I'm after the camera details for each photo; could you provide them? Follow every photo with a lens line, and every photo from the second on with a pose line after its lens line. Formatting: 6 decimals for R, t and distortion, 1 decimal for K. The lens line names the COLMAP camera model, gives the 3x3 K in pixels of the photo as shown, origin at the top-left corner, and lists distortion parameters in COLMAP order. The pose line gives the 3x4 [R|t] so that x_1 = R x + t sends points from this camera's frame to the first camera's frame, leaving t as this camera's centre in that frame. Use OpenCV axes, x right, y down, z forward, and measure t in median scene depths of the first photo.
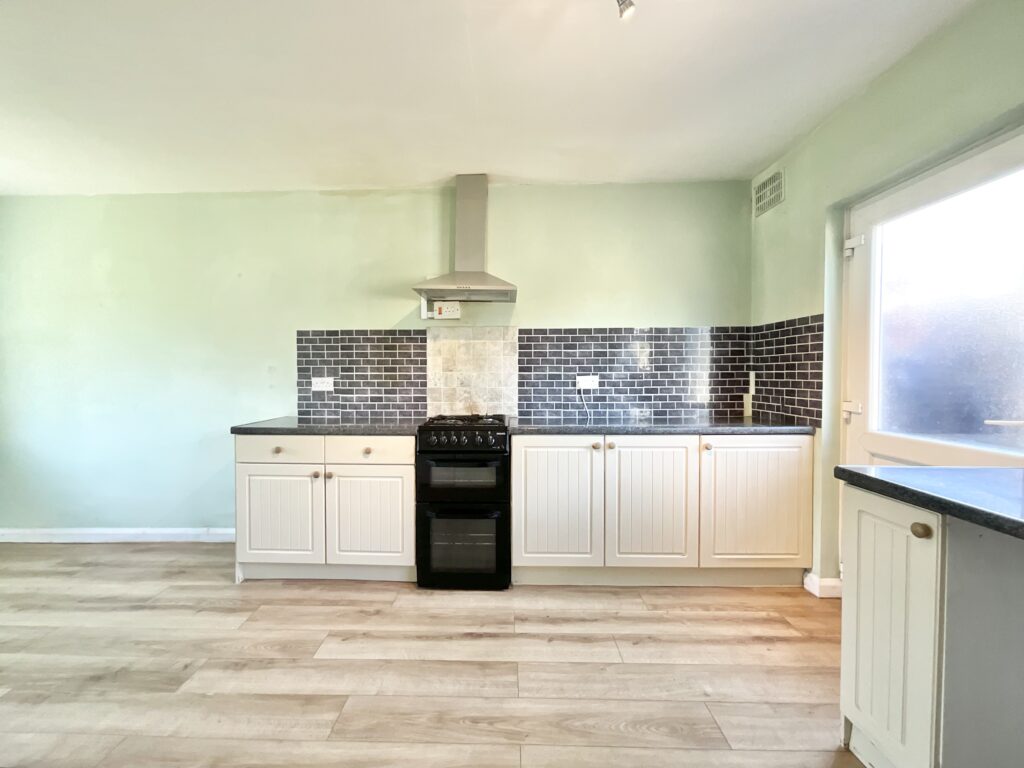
lens RADIAL K [[421.7, 0, 502.2], [0, 421.7, 383.9], [0, 0, 1]] dist [-0.000407, -0.000723]
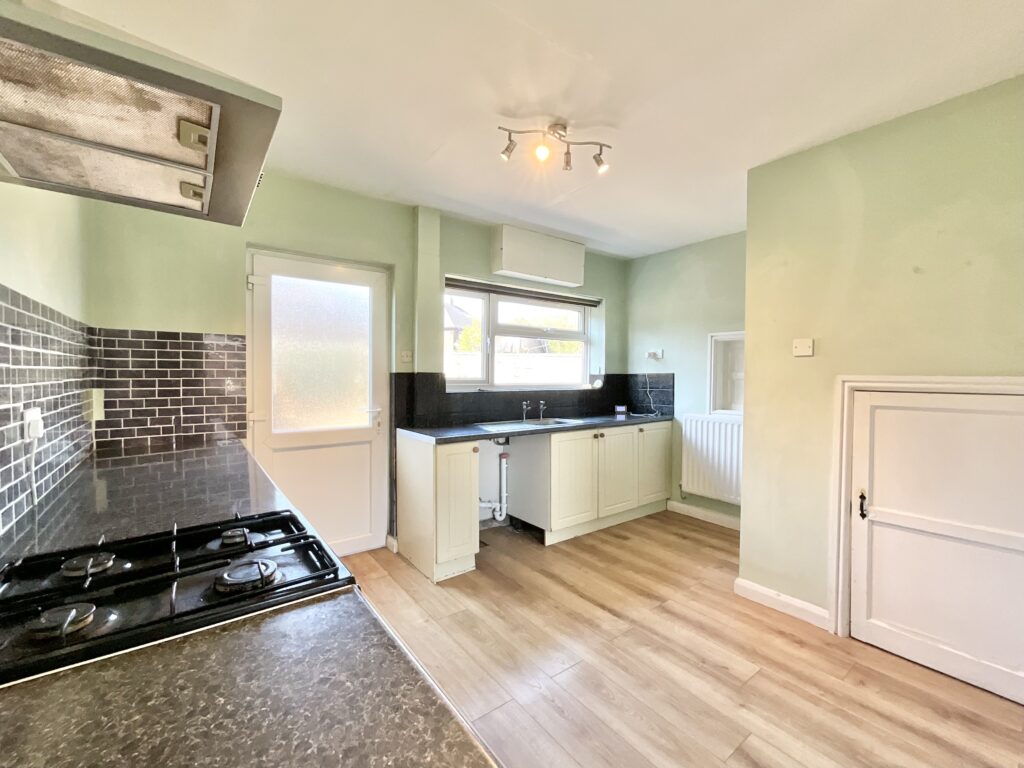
lens RADIAL K [[421.7, 0, 519.2], [0, 421.7, 378.6], [0, 0, 1]] dist [-0.000407, -0.000723]
pose [[-0.616498, -0.012789, 0.787253, -0.491167], [0.015369, 0.999482, 0.028272, -0.063936], [-0.787207, 0.029529, -0.615982, 0.981726]]
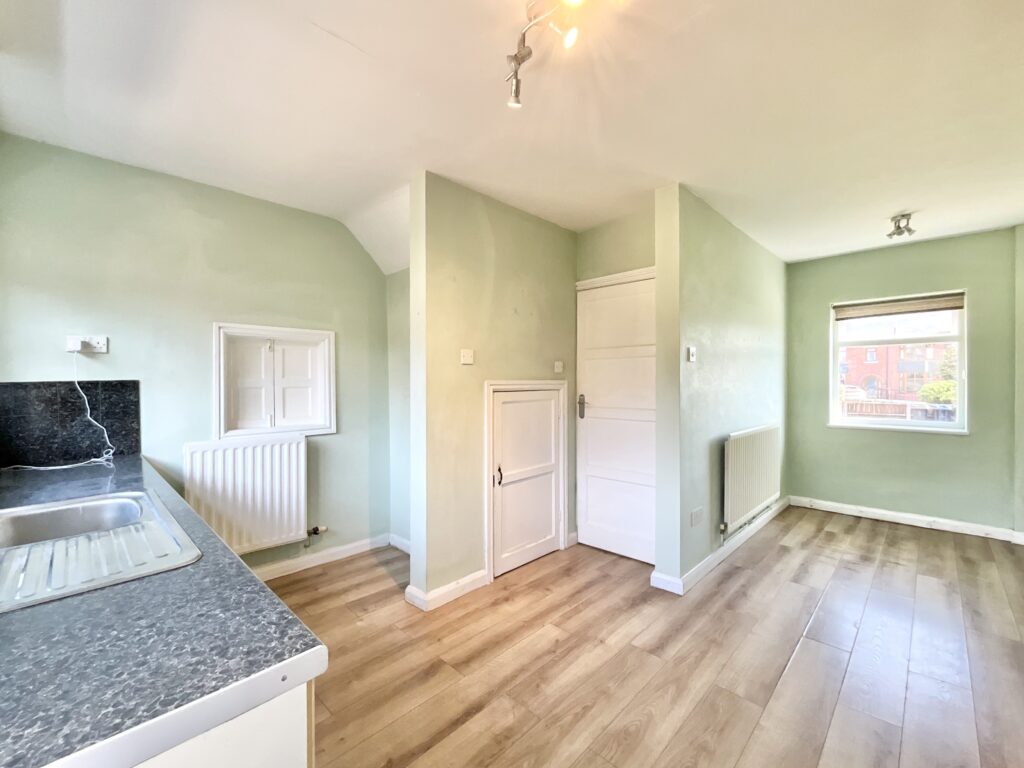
lens RADIAL K [[421.7, 0, 514.7], [0, 421.7, 383.5], [0, 0, 1]] dist [-0.000407, -0.000723]
pose [[-0.709355, 0.005056, -0.704833, 0.494921], [-0.013344, 0.999699, 0.020601, -0.052403], [0.704725, 0.024018, -0.709074, 0.775298]]
